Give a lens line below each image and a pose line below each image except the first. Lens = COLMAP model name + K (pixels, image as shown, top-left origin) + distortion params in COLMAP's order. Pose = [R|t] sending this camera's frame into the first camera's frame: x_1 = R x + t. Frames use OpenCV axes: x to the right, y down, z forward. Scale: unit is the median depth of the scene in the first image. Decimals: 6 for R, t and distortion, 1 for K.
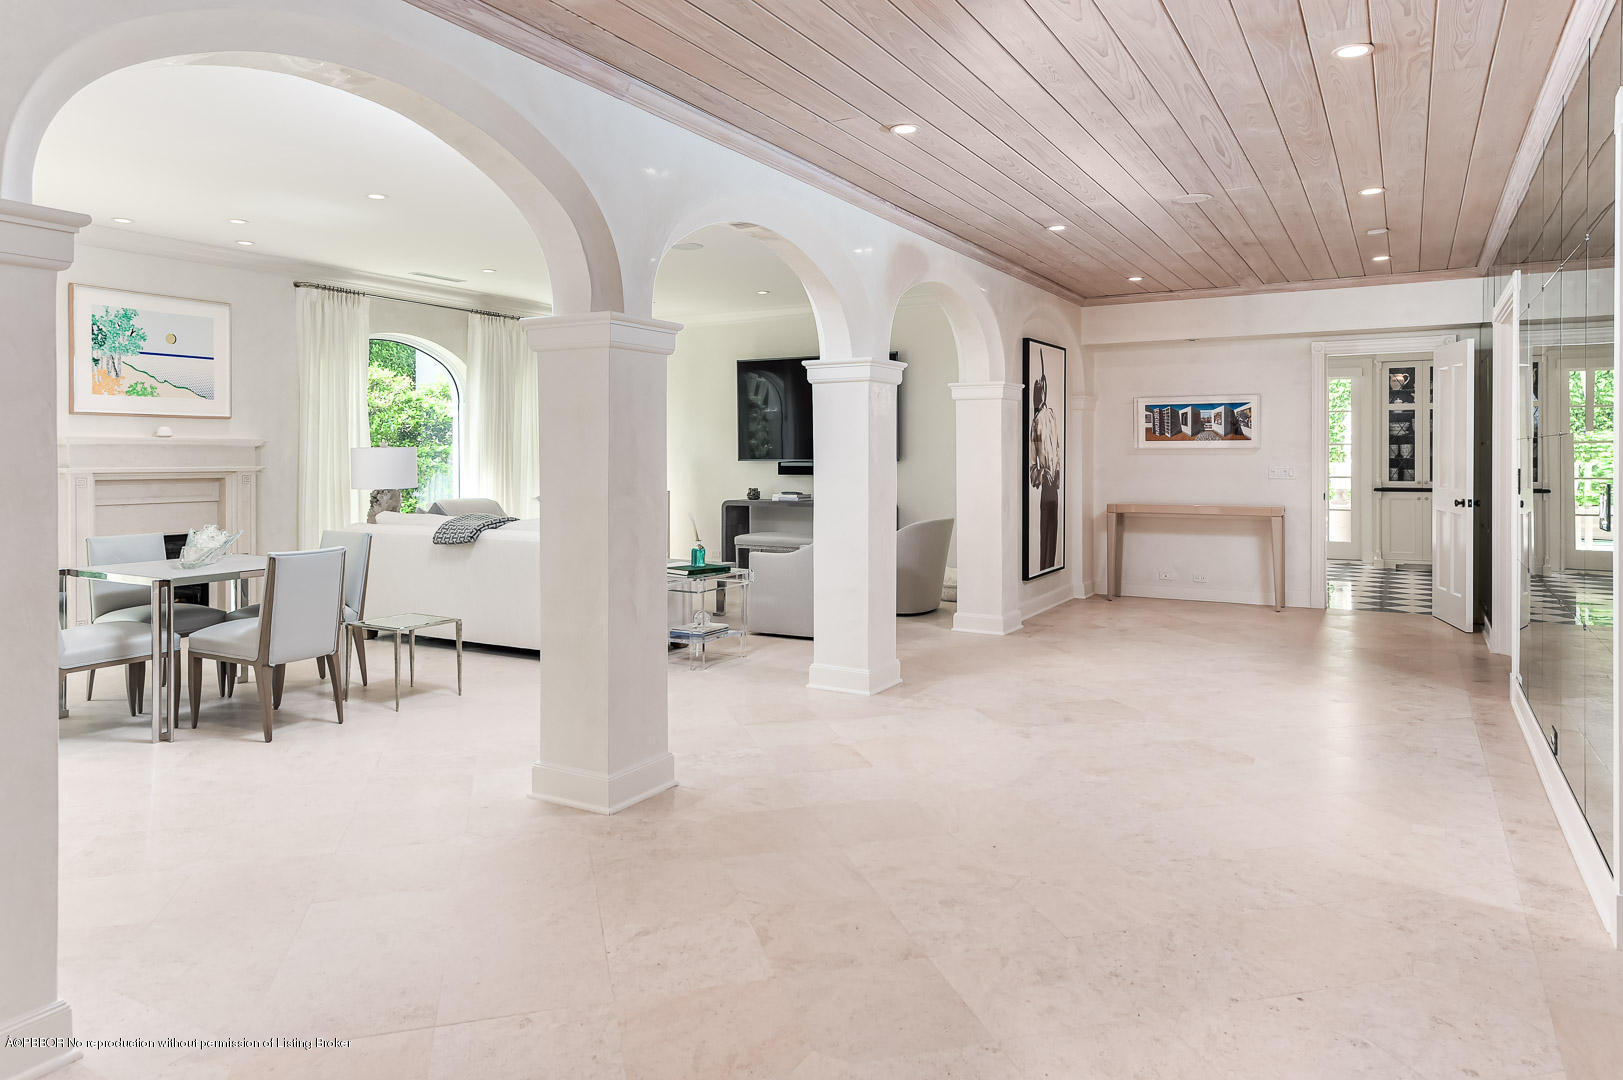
lens RADIAL K [[1031.0, 0, 817.7], [0, 1031.0, 459.9], [0, 0, 1]] dist [0.008164, -0.003915]
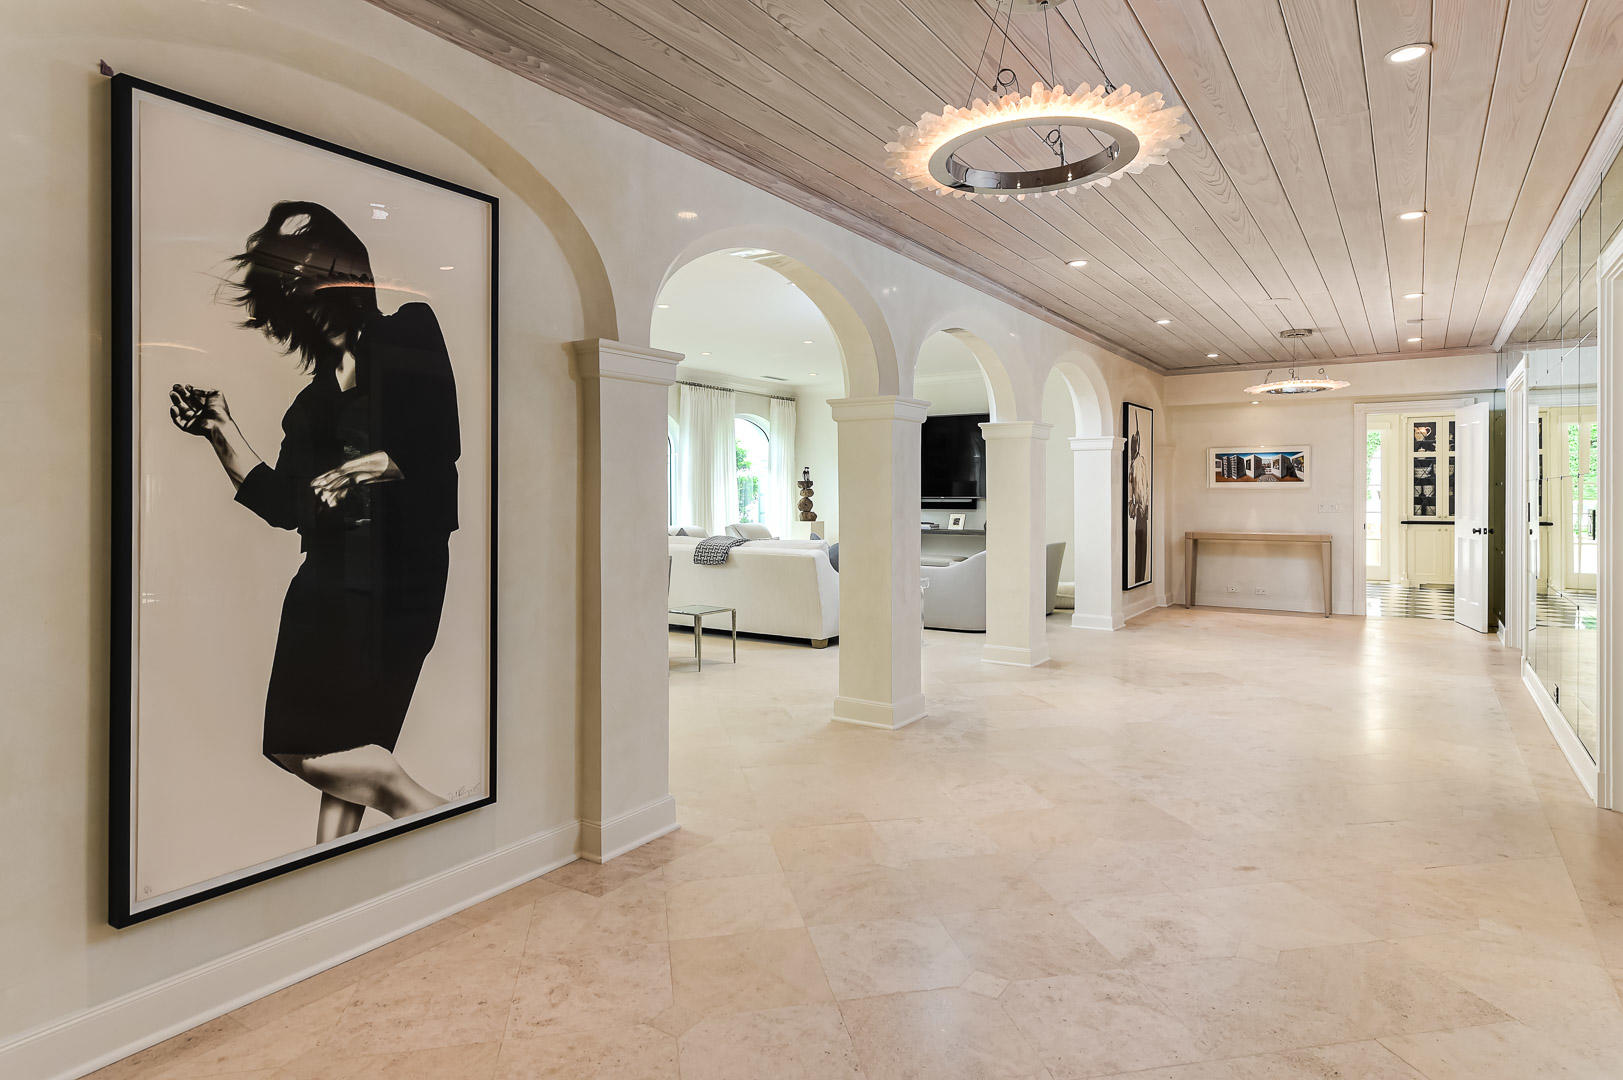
lens RADIAL K [[914.0, 0, 798.7], [0, 914.0, 497.9], [0, 0, 1]] dist [-0.003640, -0.001995]
pose [[0.997200, 0.001429, -0.074773, -0.122986], [-0.001591, 0.999997, -0.002111, 0.004590], [0.074770, 0.002224, 0.997198, -0.172716]]
